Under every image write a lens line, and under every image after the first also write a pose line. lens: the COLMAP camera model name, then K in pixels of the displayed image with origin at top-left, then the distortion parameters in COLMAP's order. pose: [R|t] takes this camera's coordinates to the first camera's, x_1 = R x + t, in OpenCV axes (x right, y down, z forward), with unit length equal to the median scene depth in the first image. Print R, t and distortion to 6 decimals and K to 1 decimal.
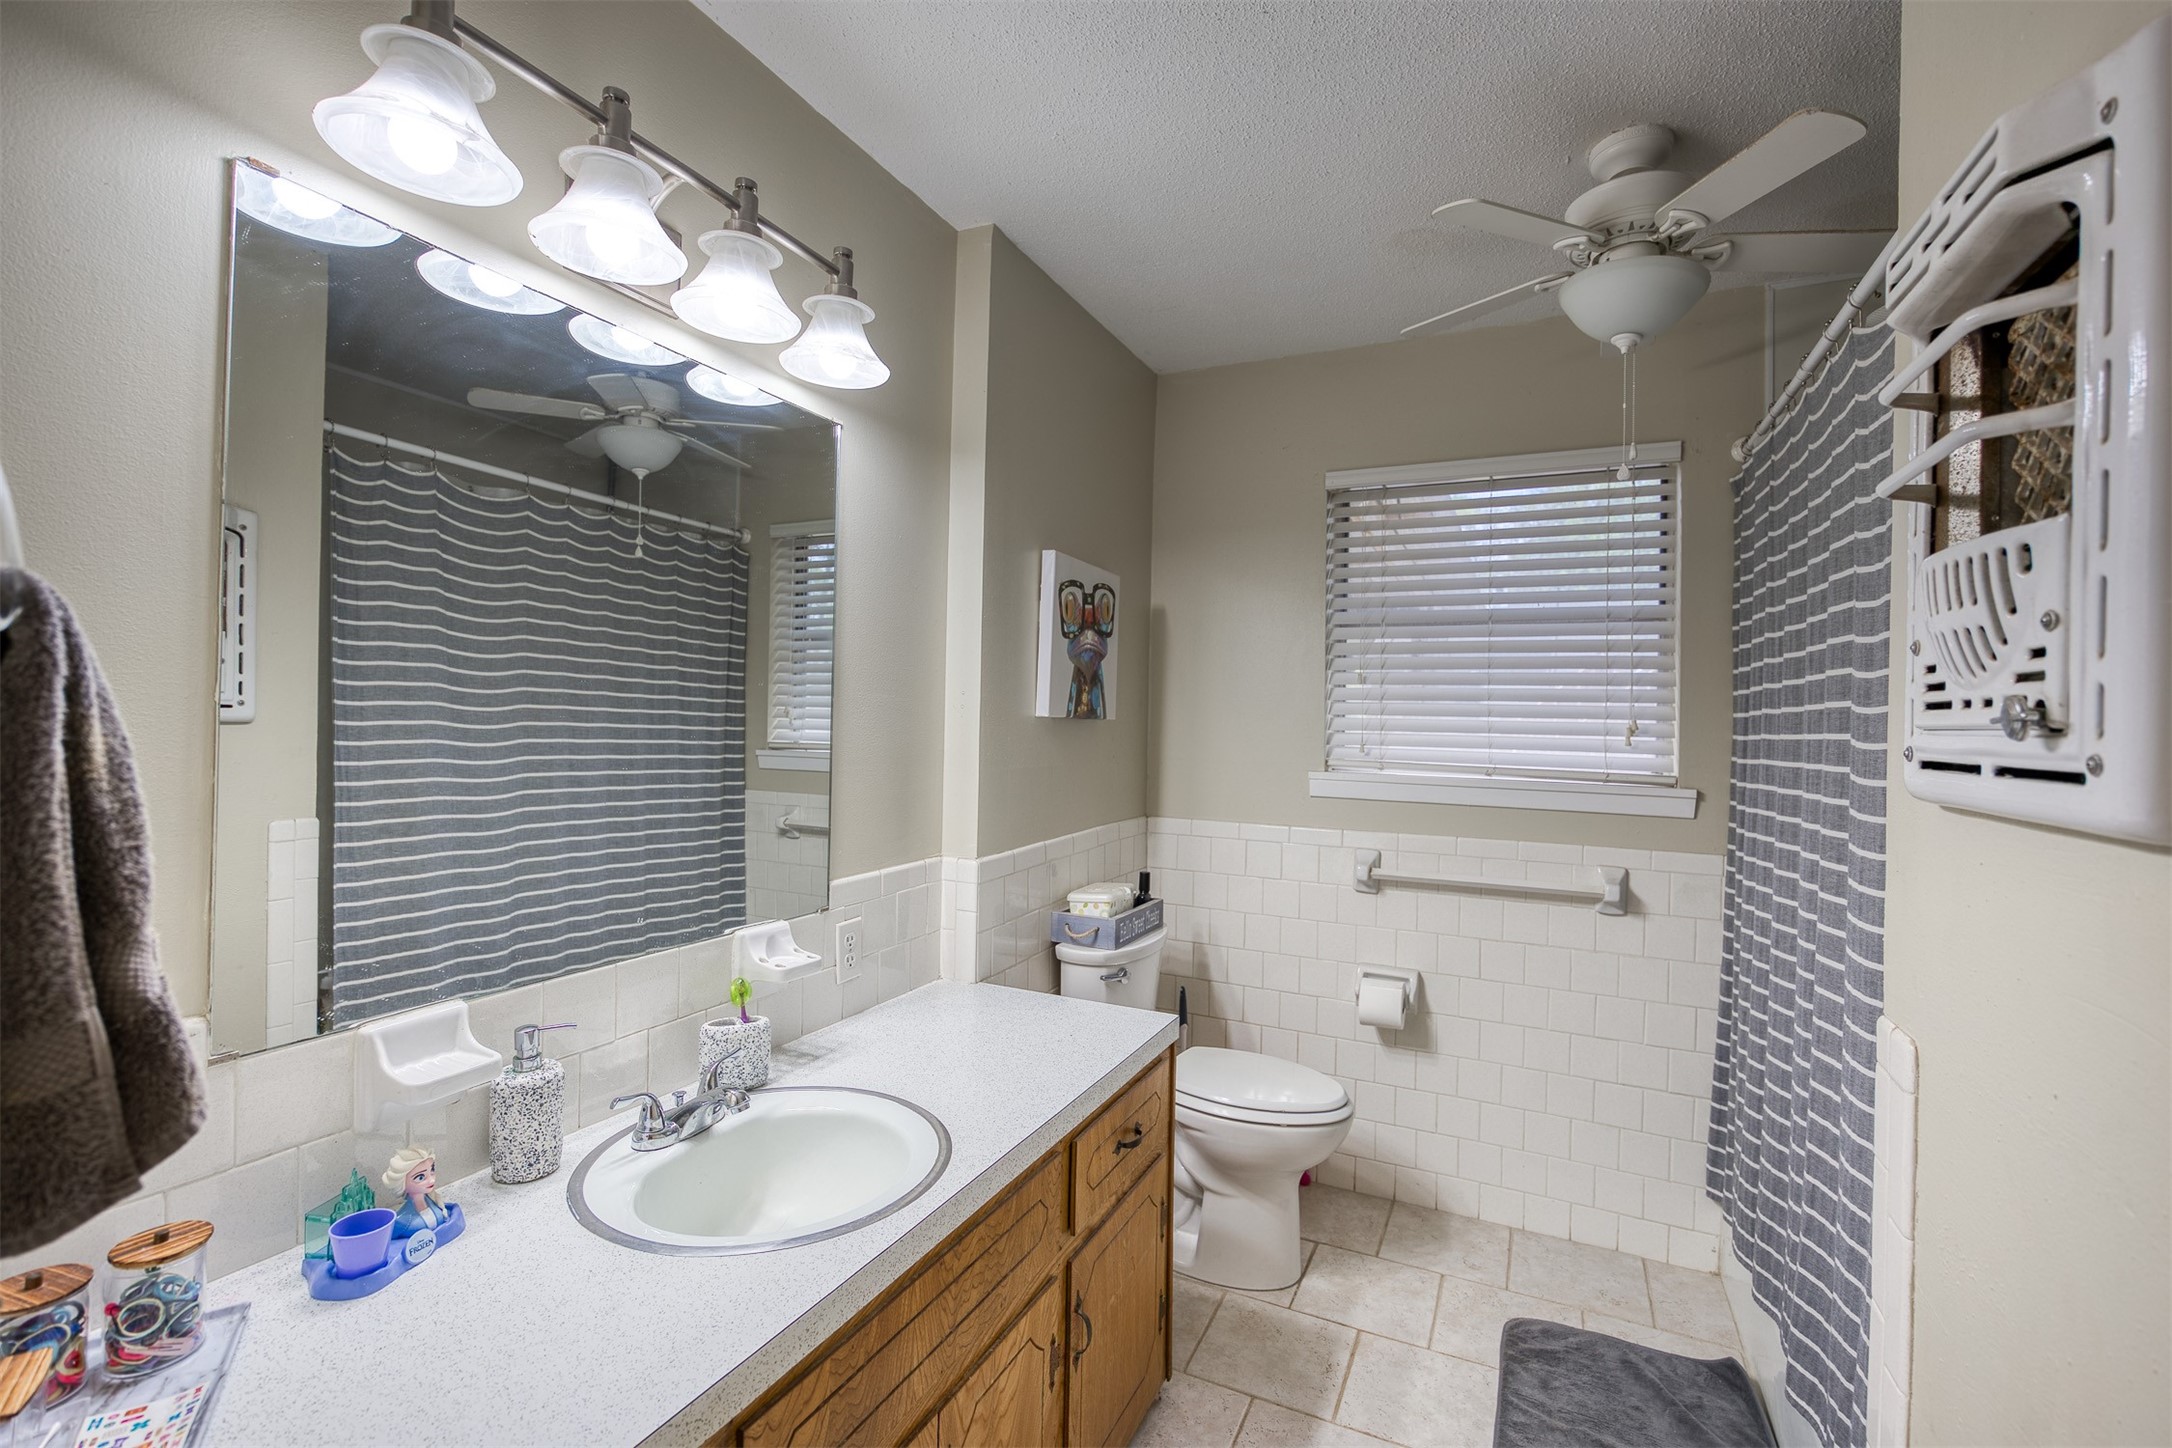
lens RADIAL K [[962.3, 0, 1081.2], [0, 962.3, 720.9], [0, 0, 1]] dist [-0.008195, 0.000156]
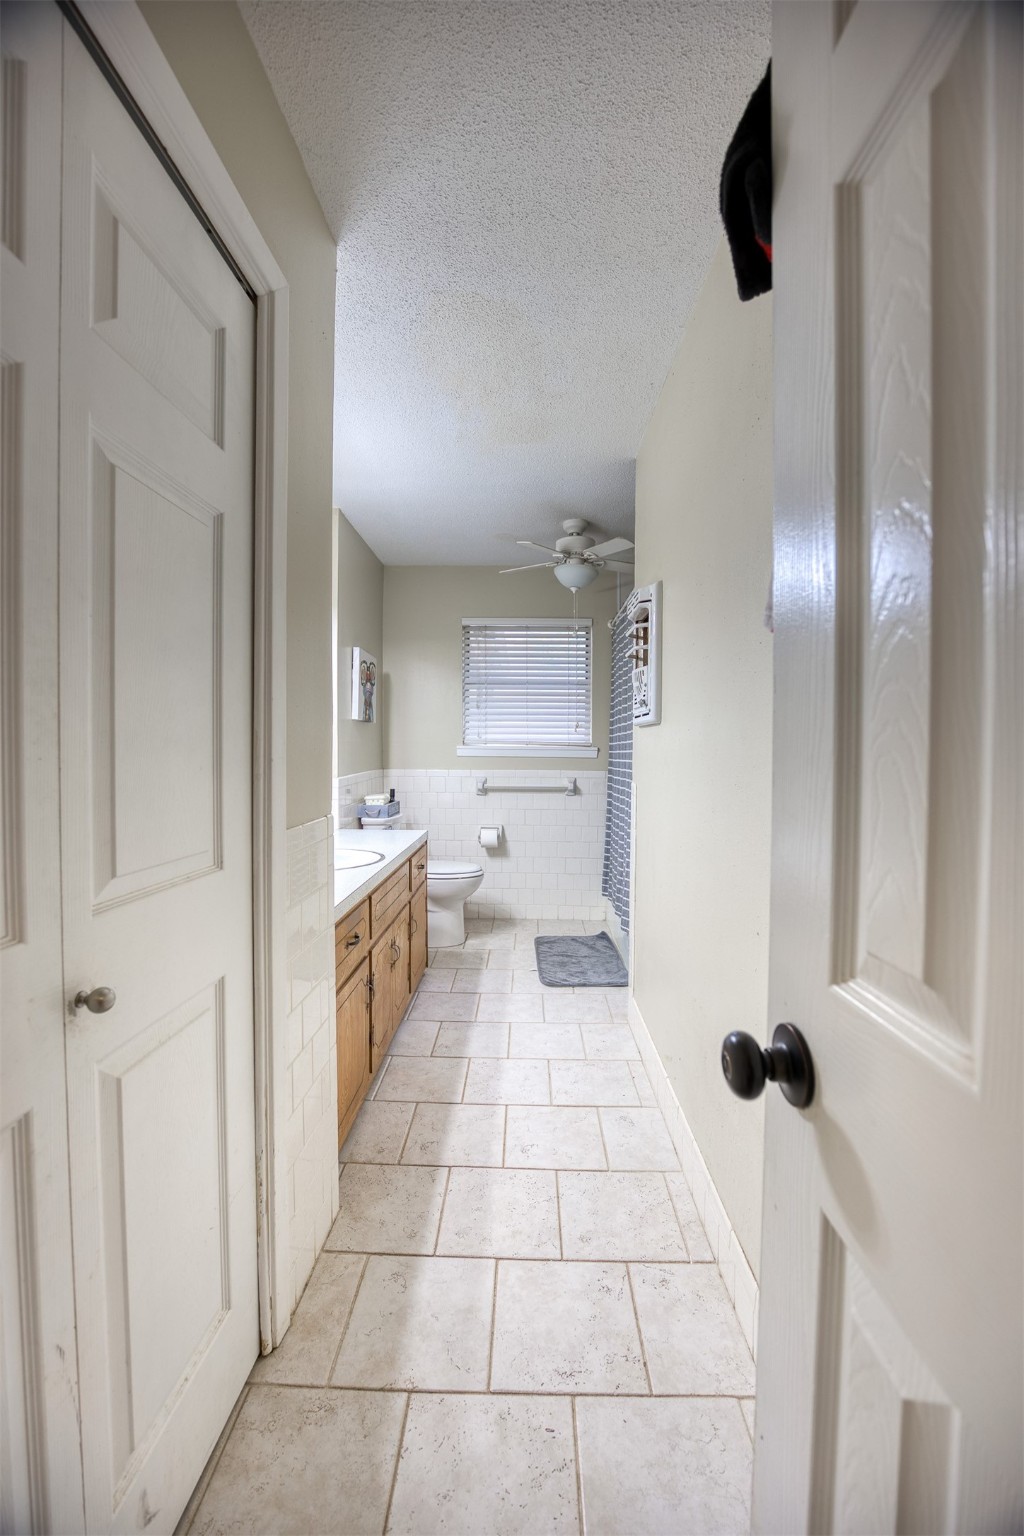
lens RADIAL K [[602.3, 0, 511.6], [0, 602.3, 762.7], [0, 0, 1]] dist [-0.033675, 0.001620]
pose [[0.913960, -0.024249, 0.405080, -0.276151], [0.011876, 0.999384, 0.033031, 0.054810], [-0.405631, -0.025378, 0.913685, -0.464664]]
